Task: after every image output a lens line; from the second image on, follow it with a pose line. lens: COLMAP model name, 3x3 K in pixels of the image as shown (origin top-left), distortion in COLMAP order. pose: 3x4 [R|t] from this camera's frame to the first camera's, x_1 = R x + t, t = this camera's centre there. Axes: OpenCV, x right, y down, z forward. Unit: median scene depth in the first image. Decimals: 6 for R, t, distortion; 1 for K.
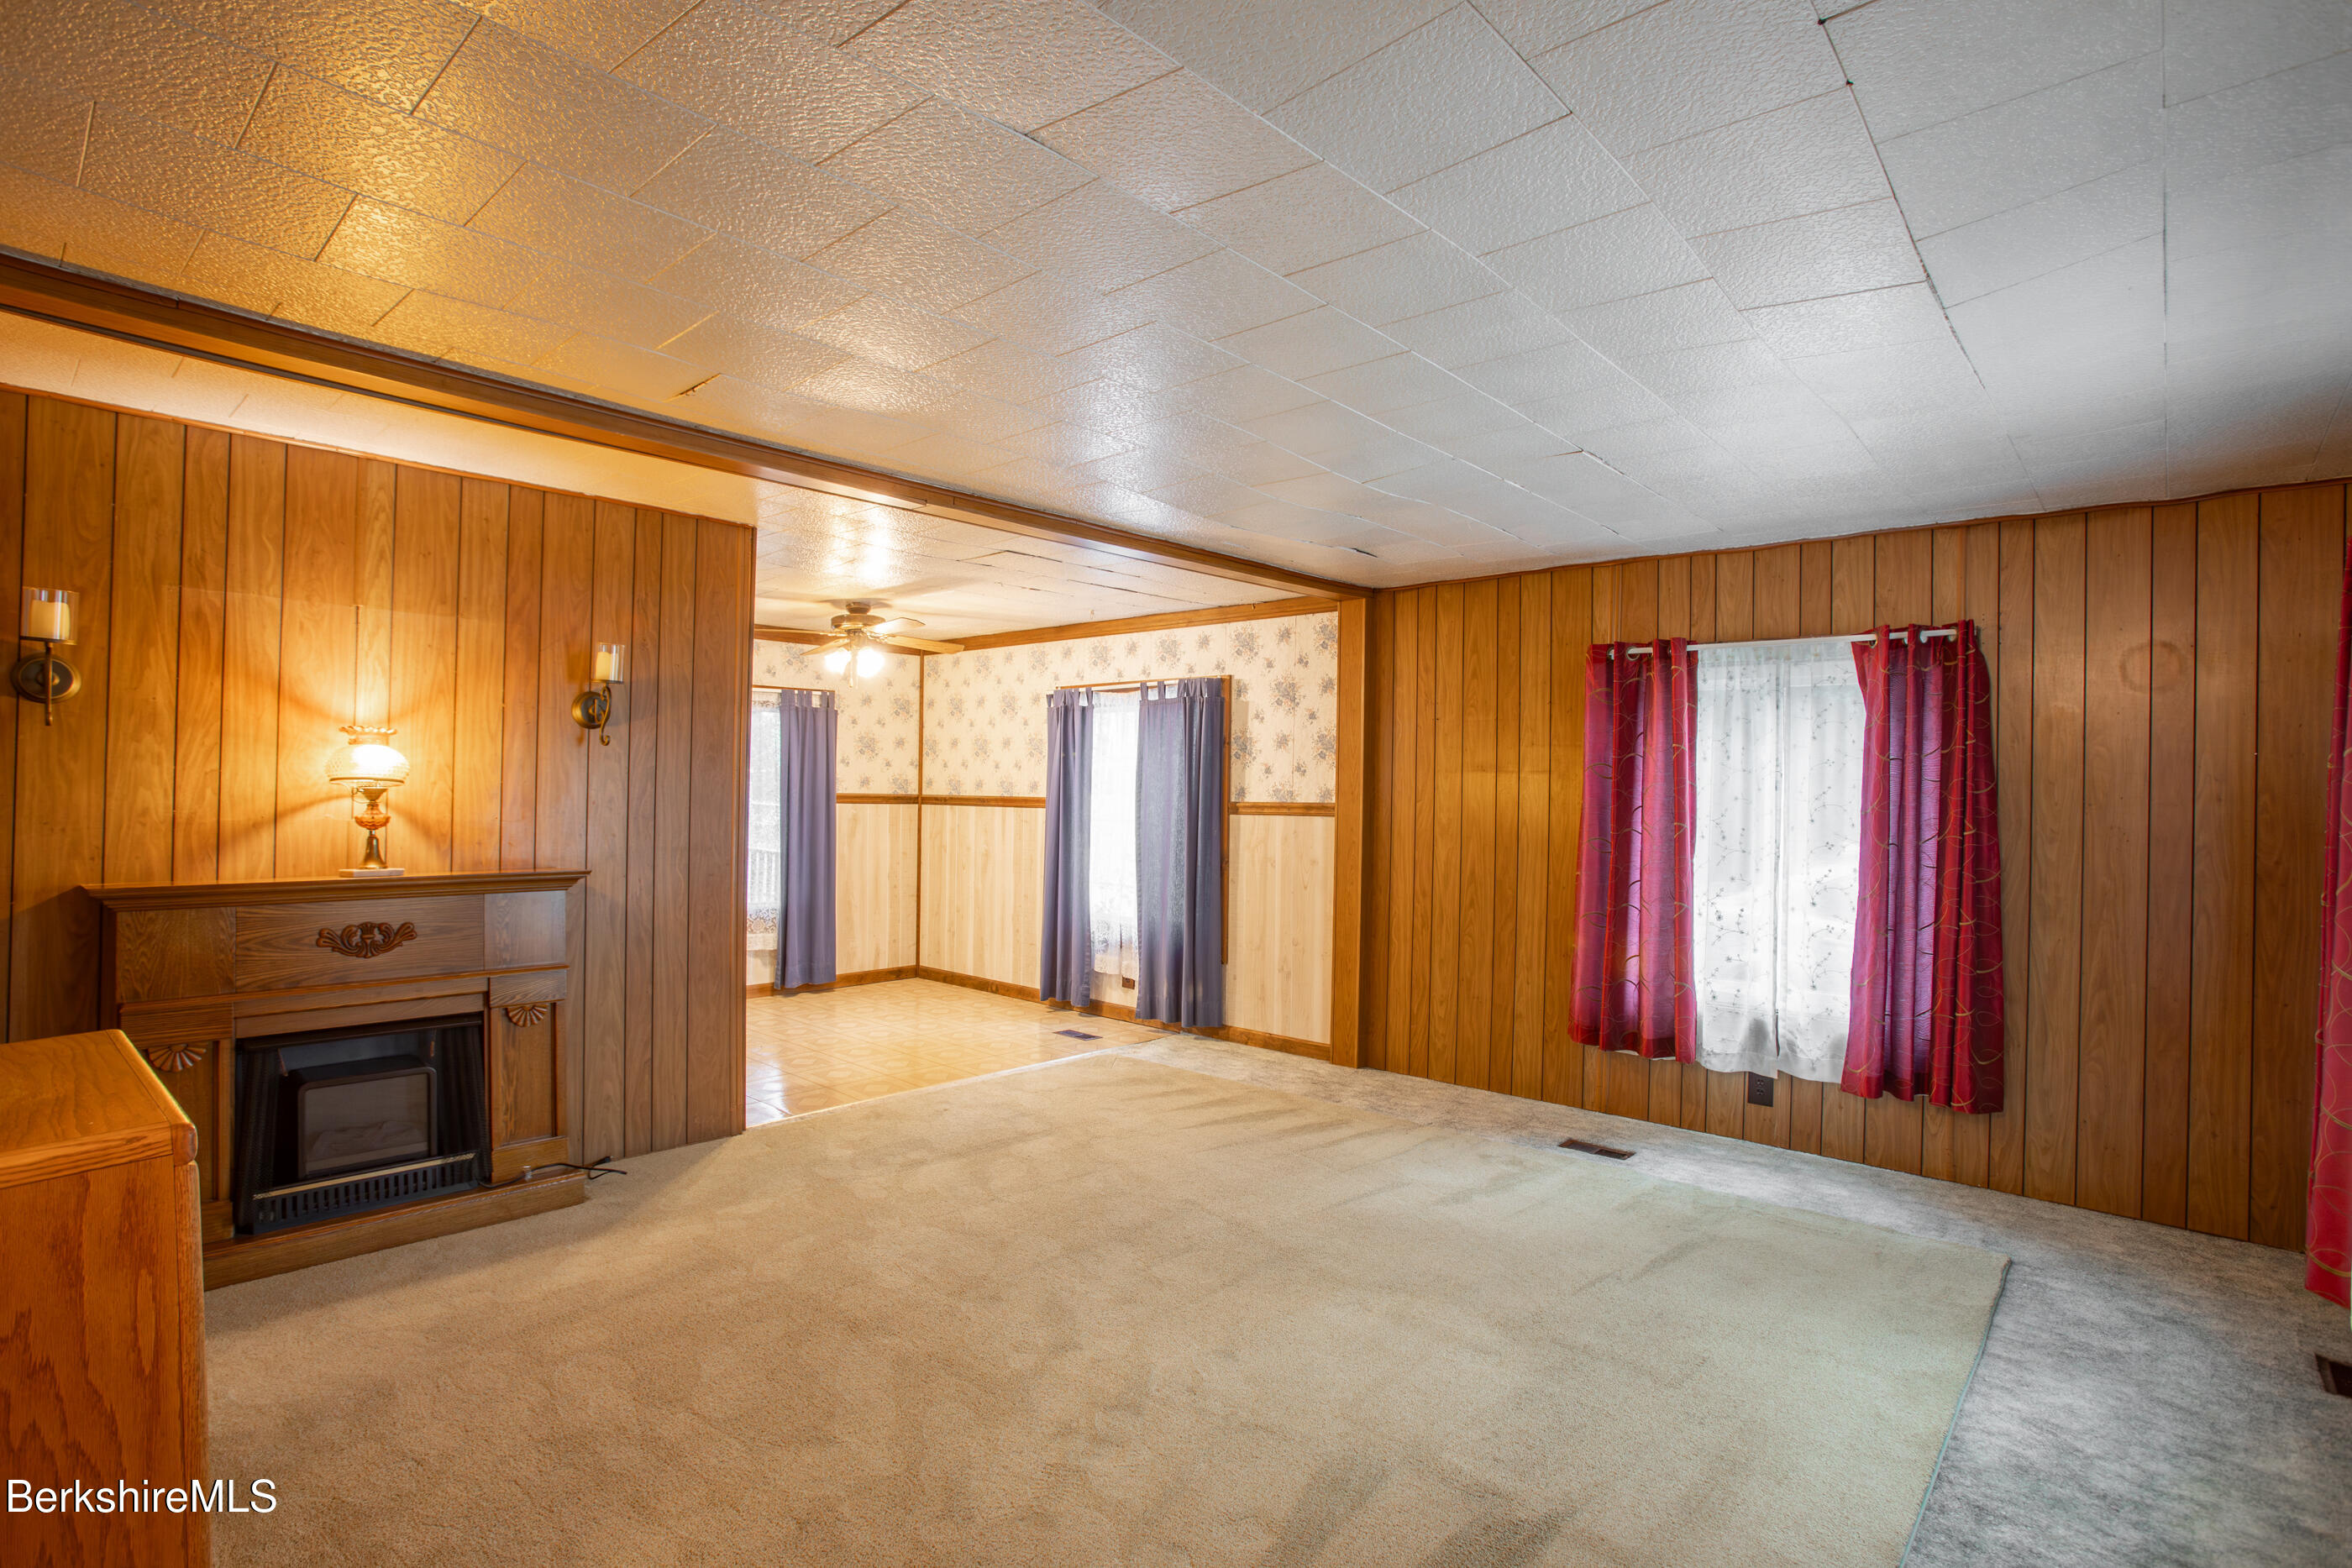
lens RADIAL K [[1176.9, 0, 1163.3], [0, 1176.9, 793.3], [0, 0, 1]] dist [-0.053377, 0.019123]
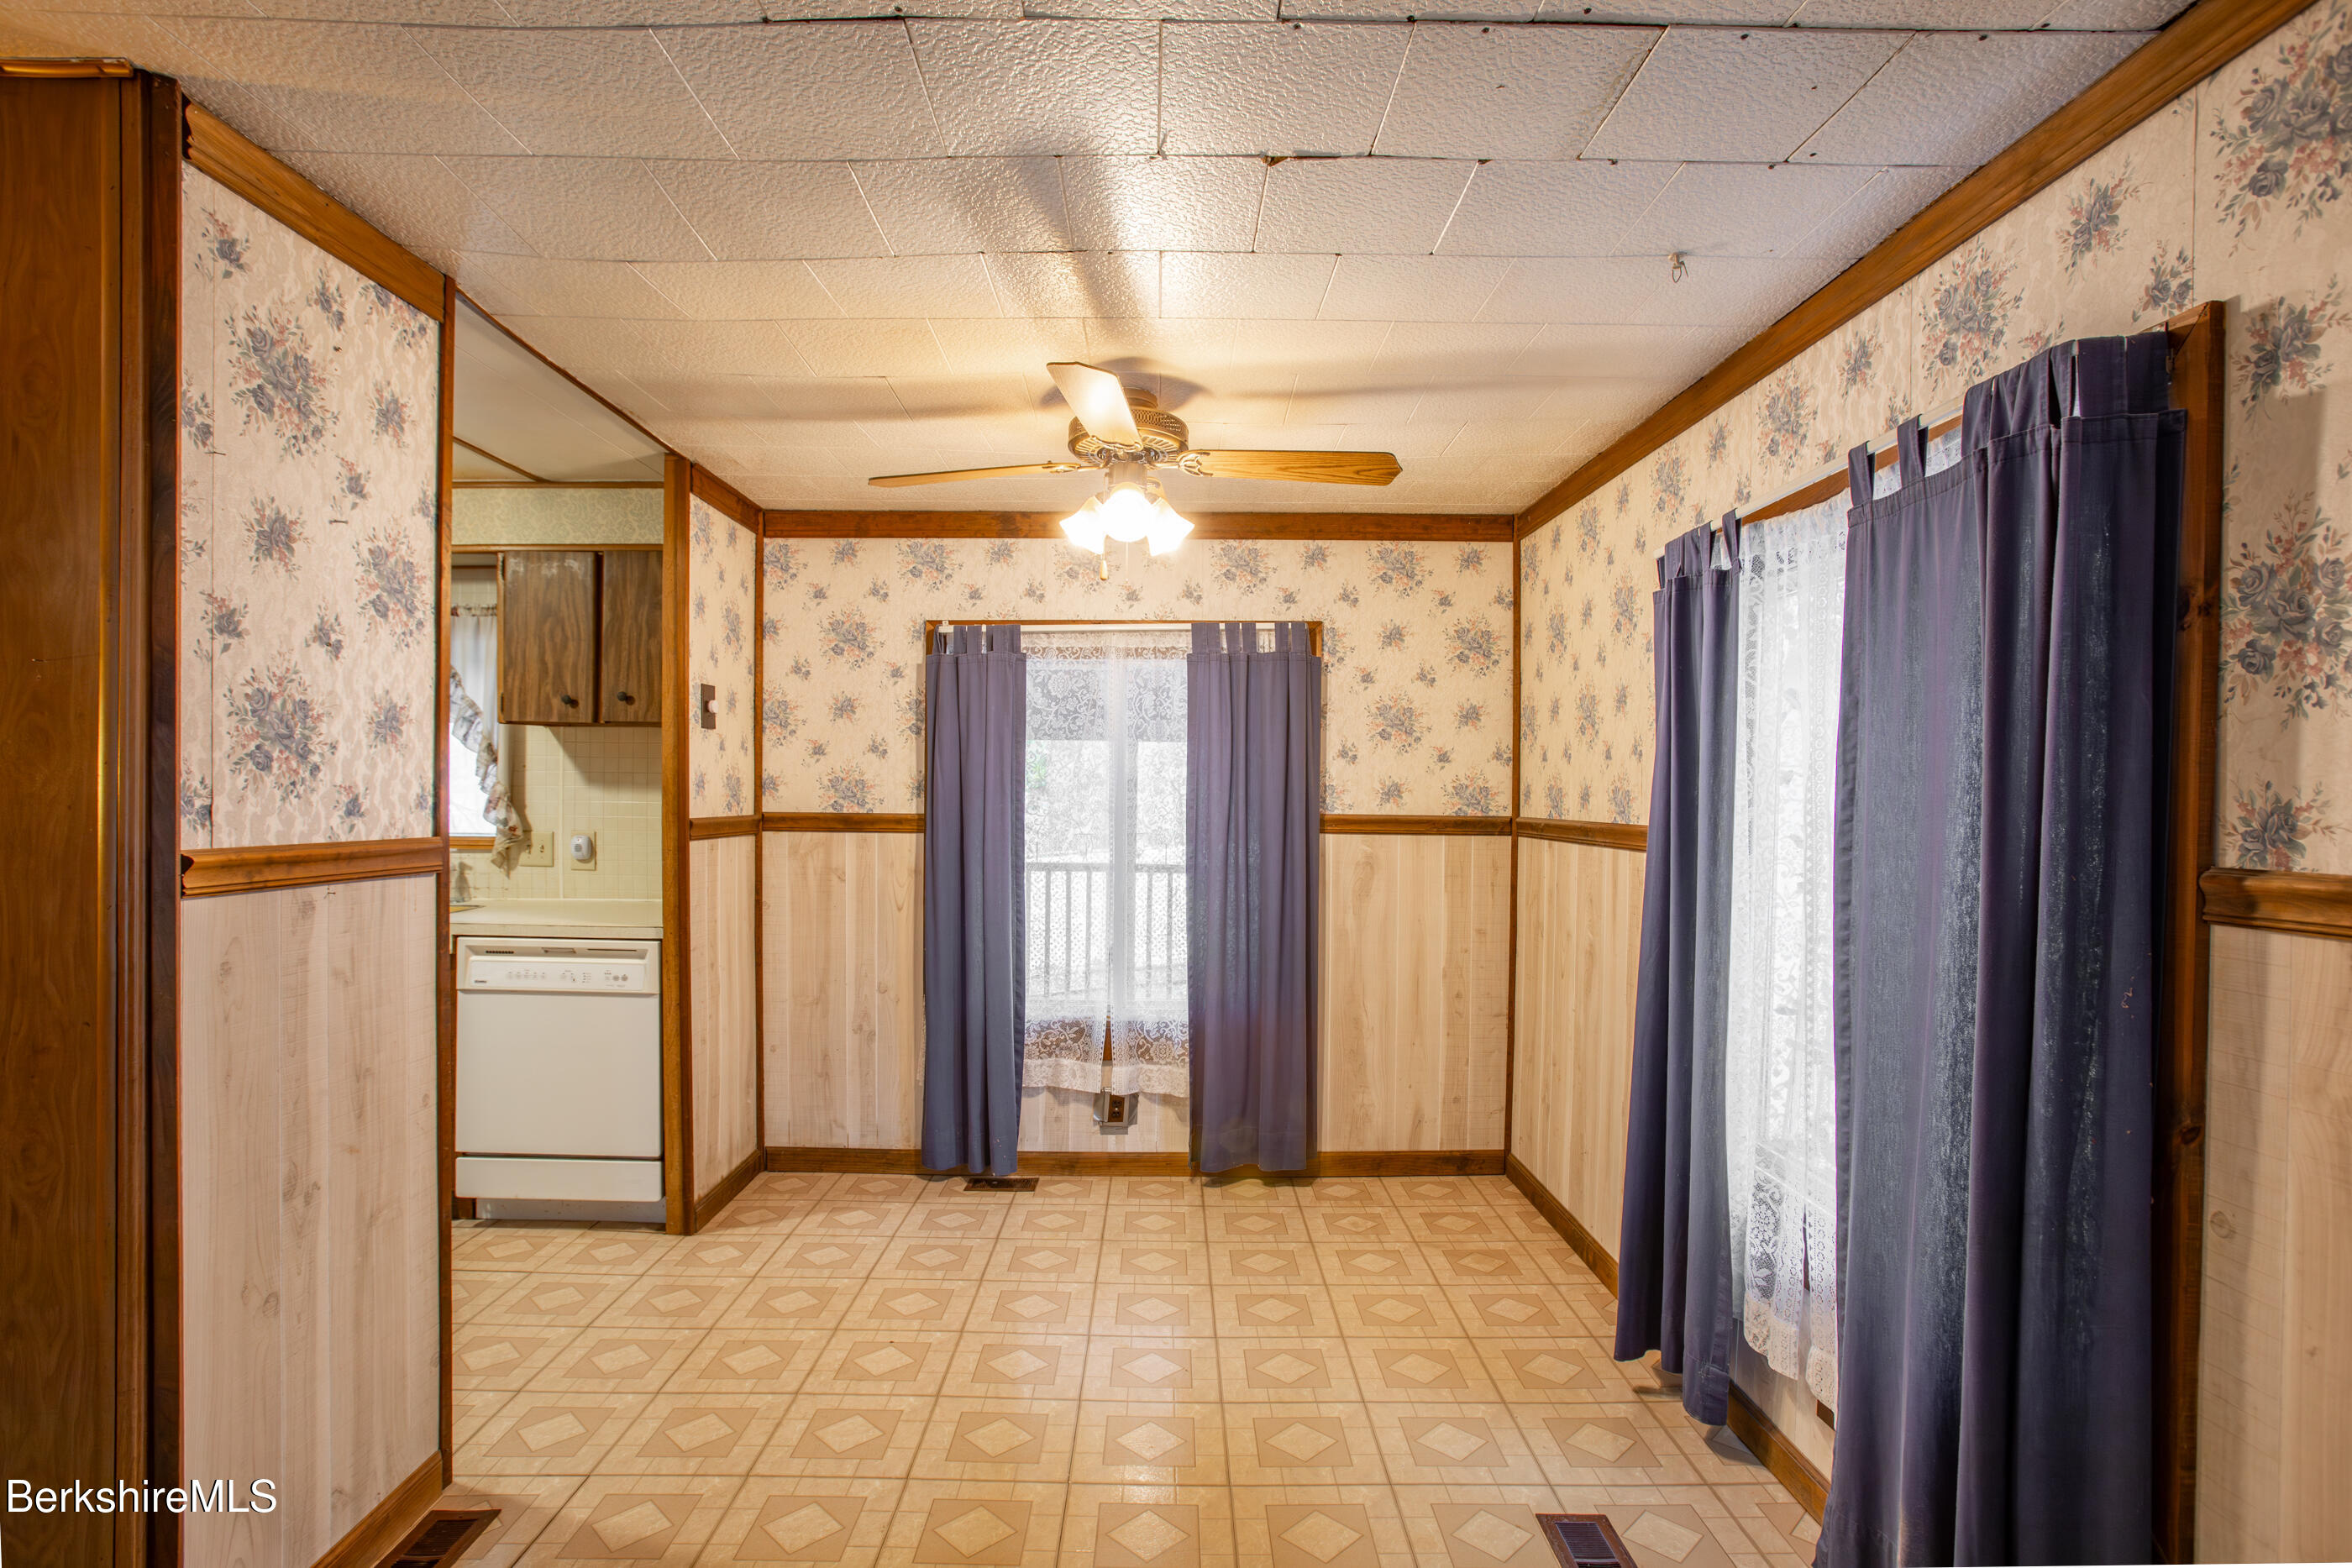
lens RADIAL K [[1176.9, 0, 1172.9], [0, 1176.9, 811.9], [0, 0, 1]] dist [-0.053377, 0.019123]
pose [[0.679391, 0.004259, -0.733764, 0.066856], [-0.000612, 0.999986, 0.005237, -0.003725], [0.733776, -0.003109, 0.679384, 0.581801]]
